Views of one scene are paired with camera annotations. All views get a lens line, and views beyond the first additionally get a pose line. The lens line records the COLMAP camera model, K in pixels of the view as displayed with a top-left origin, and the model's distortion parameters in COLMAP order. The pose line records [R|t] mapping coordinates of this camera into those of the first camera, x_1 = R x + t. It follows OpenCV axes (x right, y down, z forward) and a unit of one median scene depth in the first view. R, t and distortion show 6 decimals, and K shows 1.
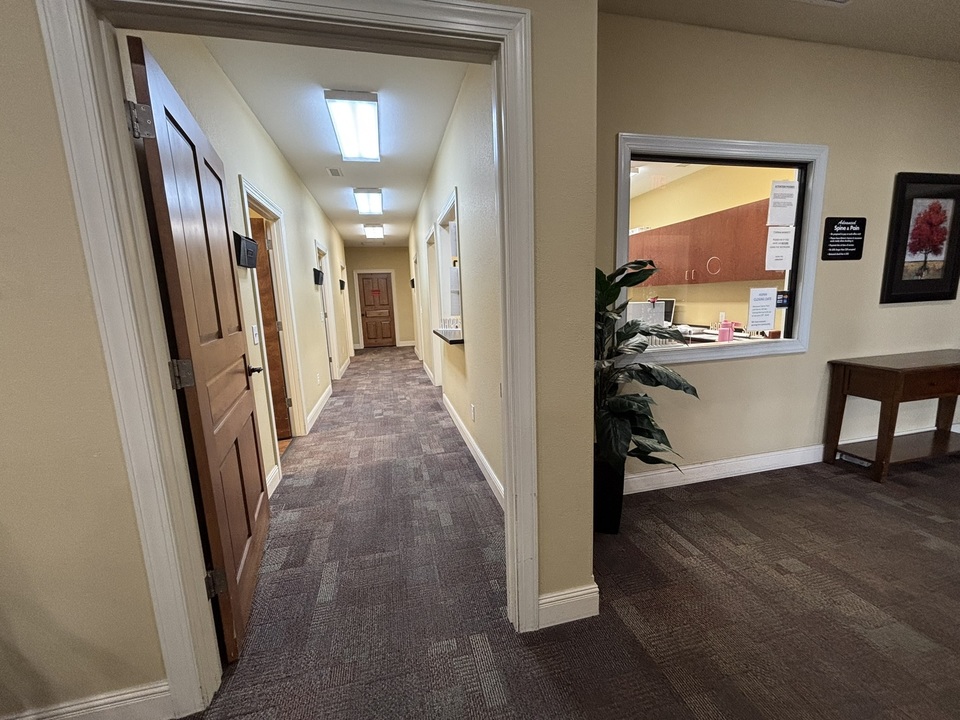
lens RADIAL K [[385.7, 0, 480.0], [0, 385.7, 360.0], [0, 0, 1]] dist [0.004125, -0.000060]
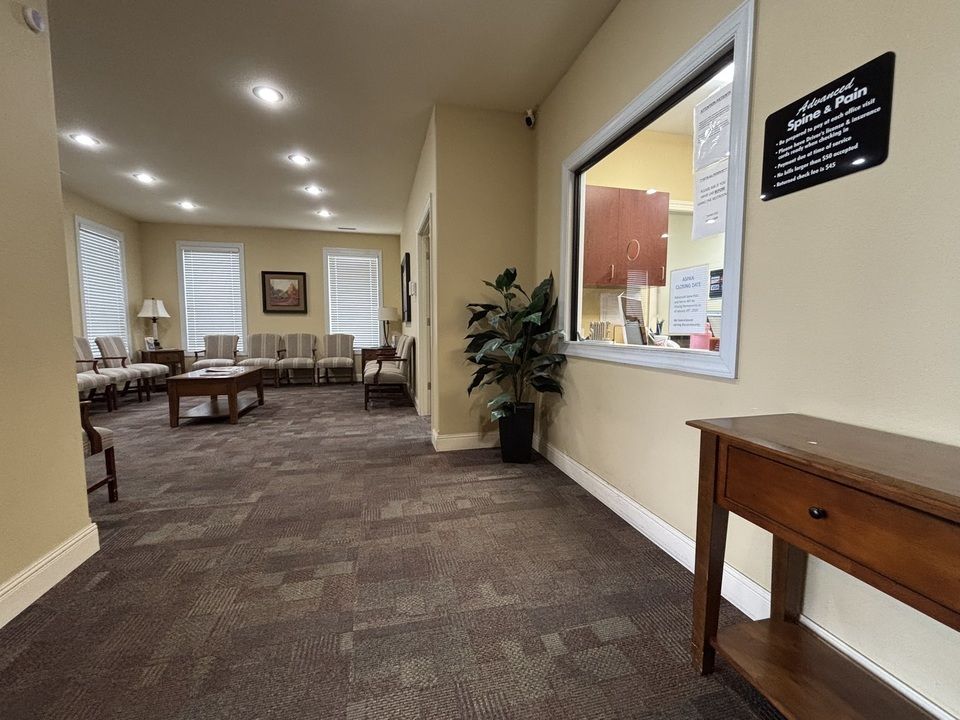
lens RADIAL K [[386.2, 0, 482.5], [0, 386.2, 360.6], [0, 0, 1]] dist [-0.019892, -0.000055]
pose [[0.033548, 0.124076, -0.991705, 1.389589], [-0.164044, 0.979490, 0.116998, -0.052568], [0.985882, 0.158759, 0.053214, 0.646339]]
